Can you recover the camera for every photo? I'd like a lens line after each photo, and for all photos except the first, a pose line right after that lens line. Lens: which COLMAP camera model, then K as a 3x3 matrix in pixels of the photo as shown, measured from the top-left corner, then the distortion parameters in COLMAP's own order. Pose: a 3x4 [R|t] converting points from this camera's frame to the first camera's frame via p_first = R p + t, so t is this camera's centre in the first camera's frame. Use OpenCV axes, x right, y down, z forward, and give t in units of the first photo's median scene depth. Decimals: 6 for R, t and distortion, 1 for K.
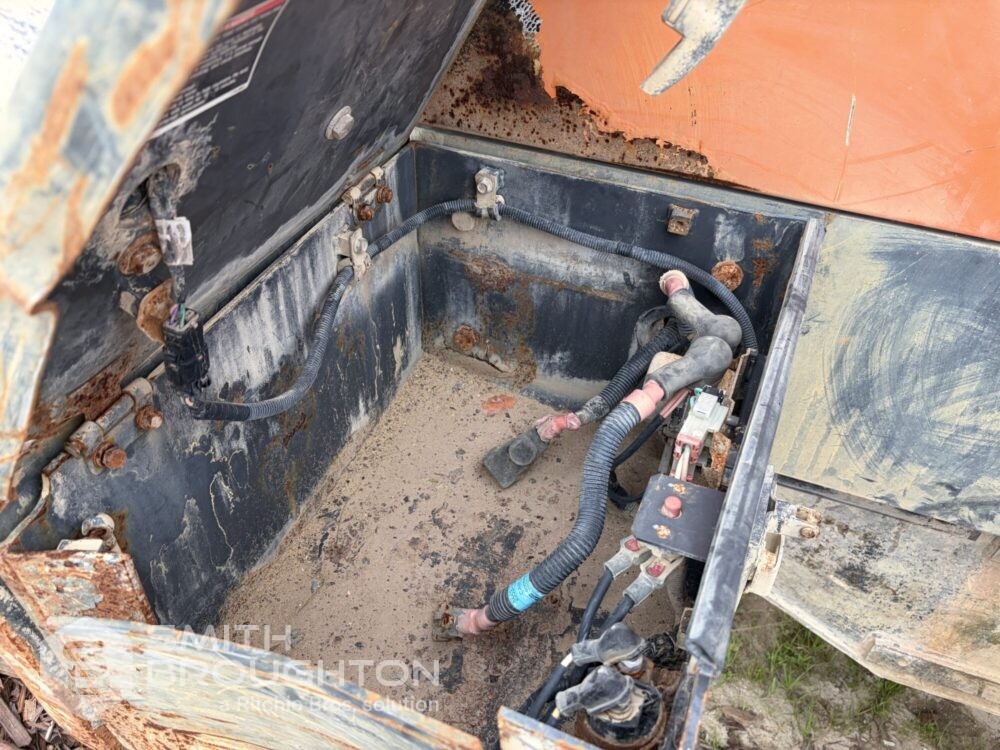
lens RADIAL K [[758.6, 0, 497.5], [0, 758.6, 376.4], [0, 0, 1]] dist [0.034797, -0.045271]
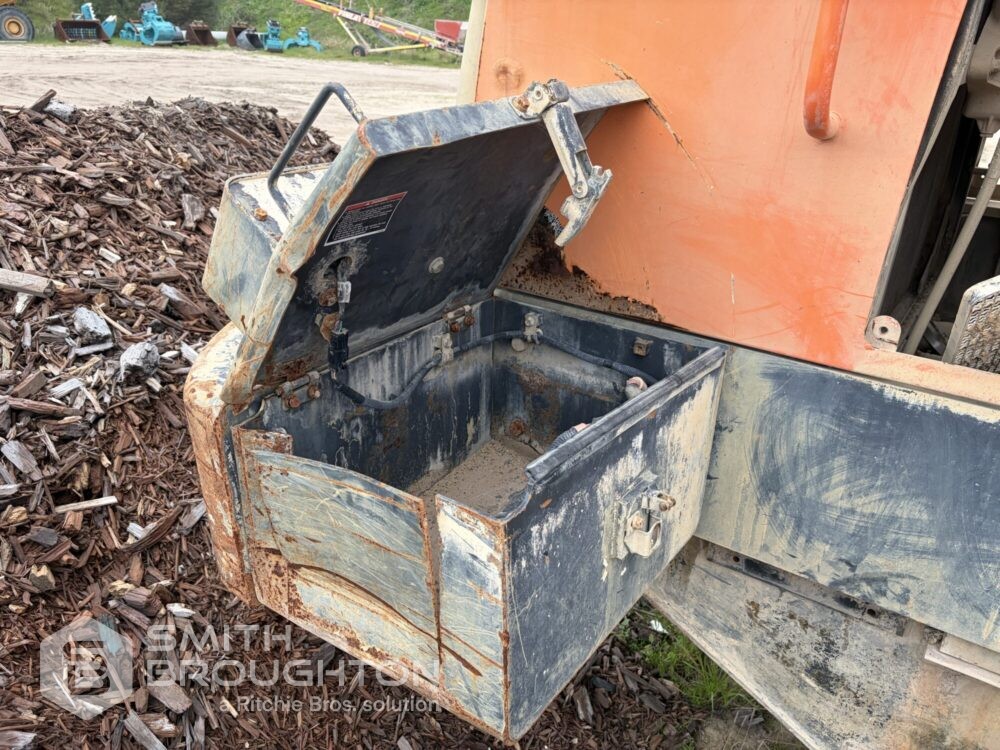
lens RADIAL K [[758.6, 0, 497.5], [0, 758.6, 376.4], [0, 0, 1]] dist [0.034797, -0.045271]
pose [[0.968850, 0.087971, -0.231495, 0.310450], [-0.154350, 0.945512, -0.286676, 0.349070], [0.193662, 0.313477, 0.929638, -0.513426]]
